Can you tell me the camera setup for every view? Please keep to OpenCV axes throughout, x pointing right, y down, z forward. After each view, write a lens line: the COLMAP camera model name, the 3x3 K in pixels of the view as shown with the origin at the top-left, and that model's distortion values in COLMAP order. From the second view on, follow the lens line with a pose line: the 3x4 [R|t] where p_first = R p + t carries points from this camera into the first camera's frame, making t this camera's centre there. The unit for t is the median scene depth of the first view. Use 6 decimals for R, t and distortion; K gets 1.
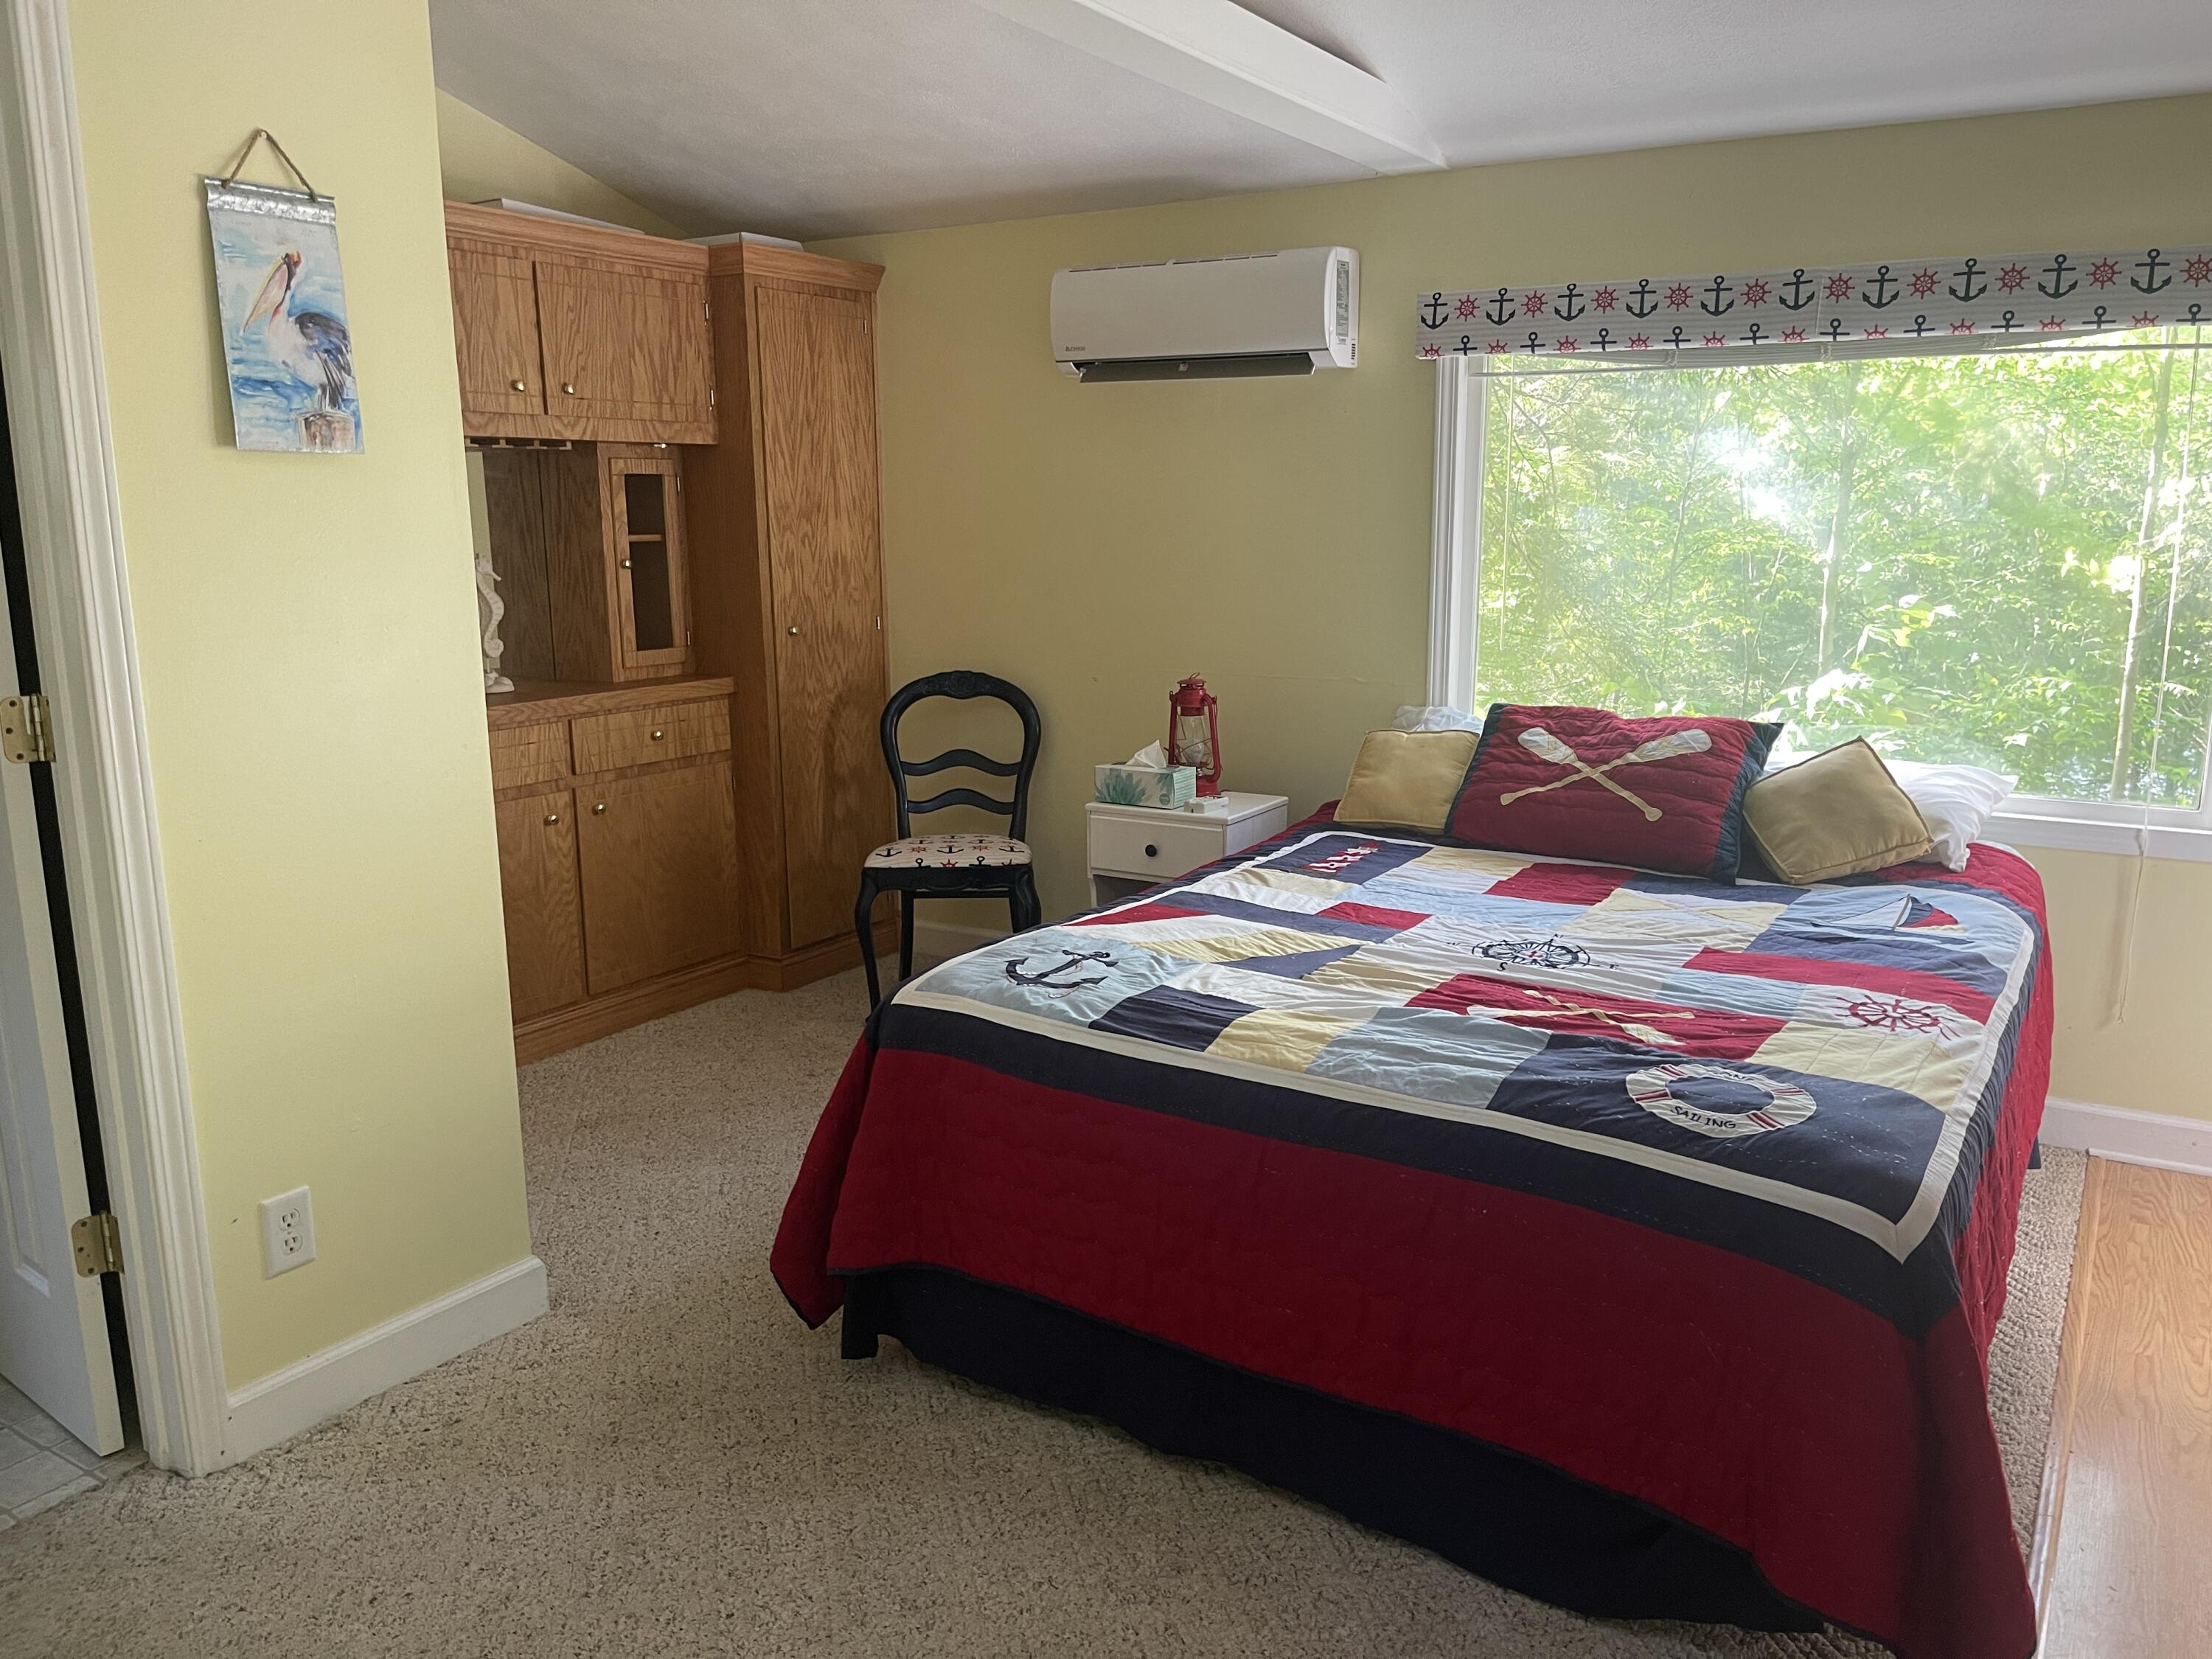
lens RADIAL K [[1688.7, 0, 1105.9], [0, 1688.7, 830.6], [0, 0, 1]] dist [0.002735, 0.001341]
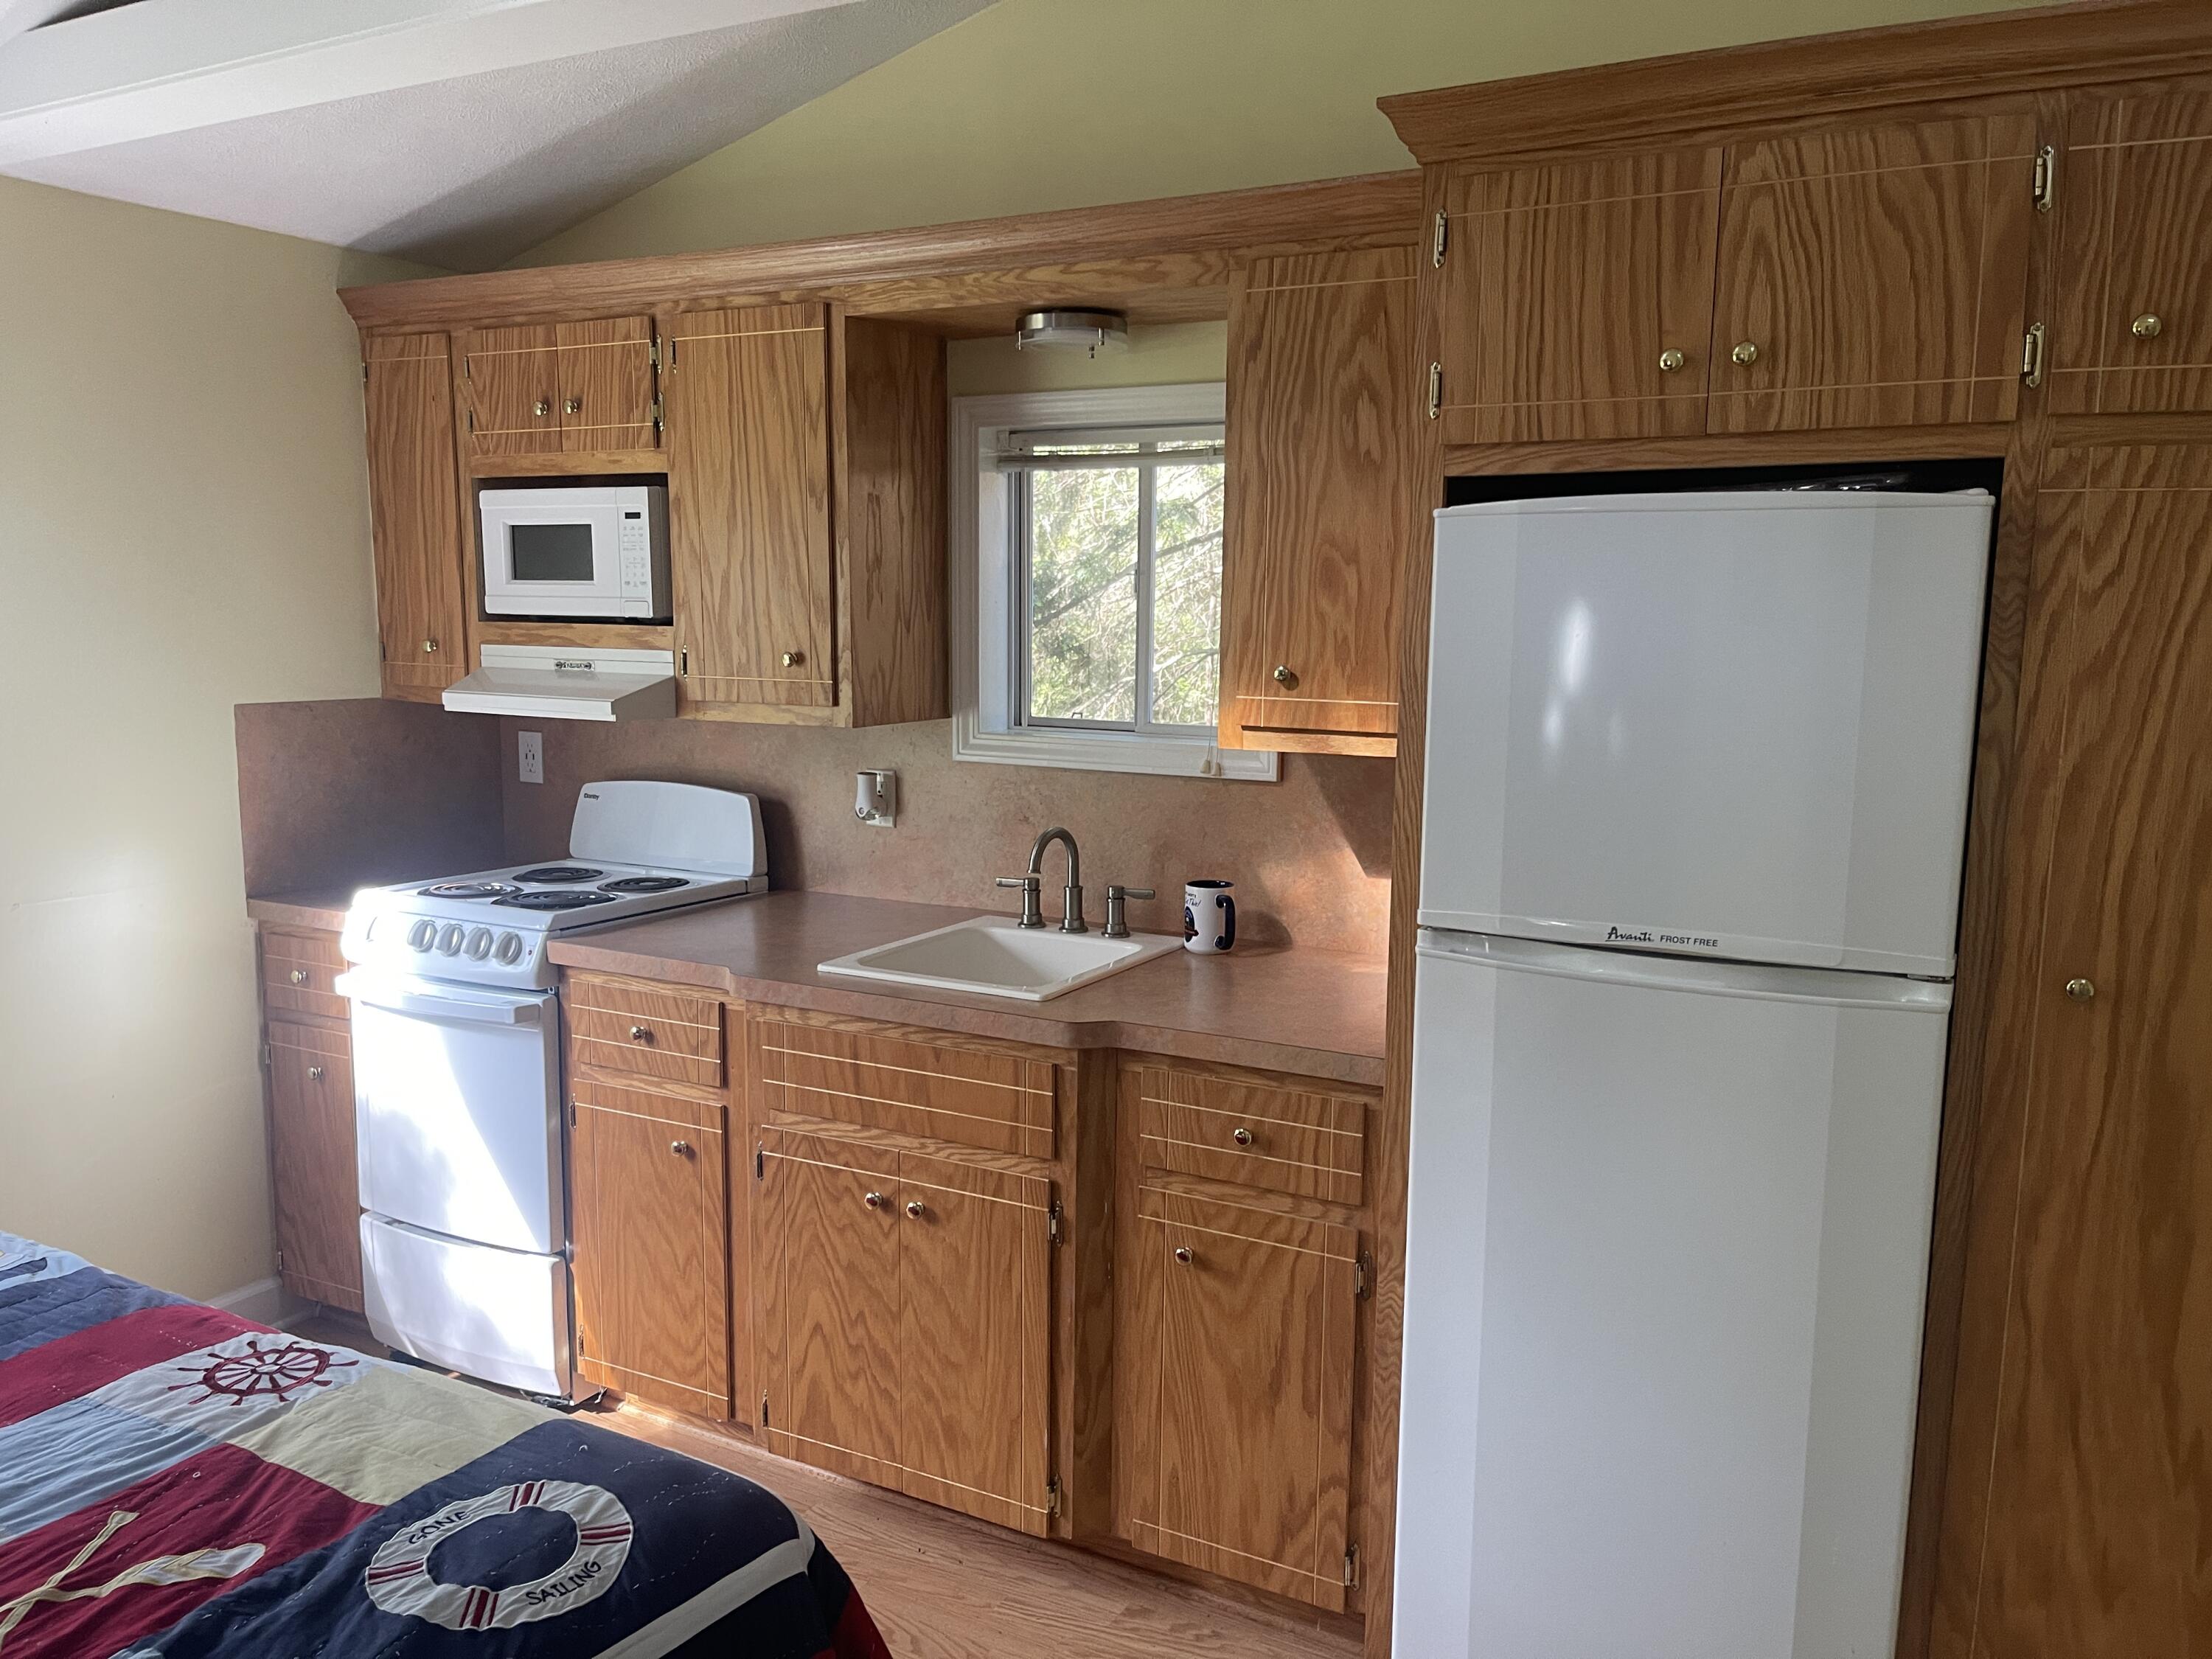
lens RADIAL K [[1688.7, 0, 1102.4], [0, 1688.7, 835.9], [0, 0, 1]] dist [0.002735, 0.001341]
pose [[-0.073233, -0.106255, 0.991638, -0.247003], [0.178845, 0.976791, 0.117872, -0.134303], [-0.981148, 0.185982, -0.052530, 0.666623]]
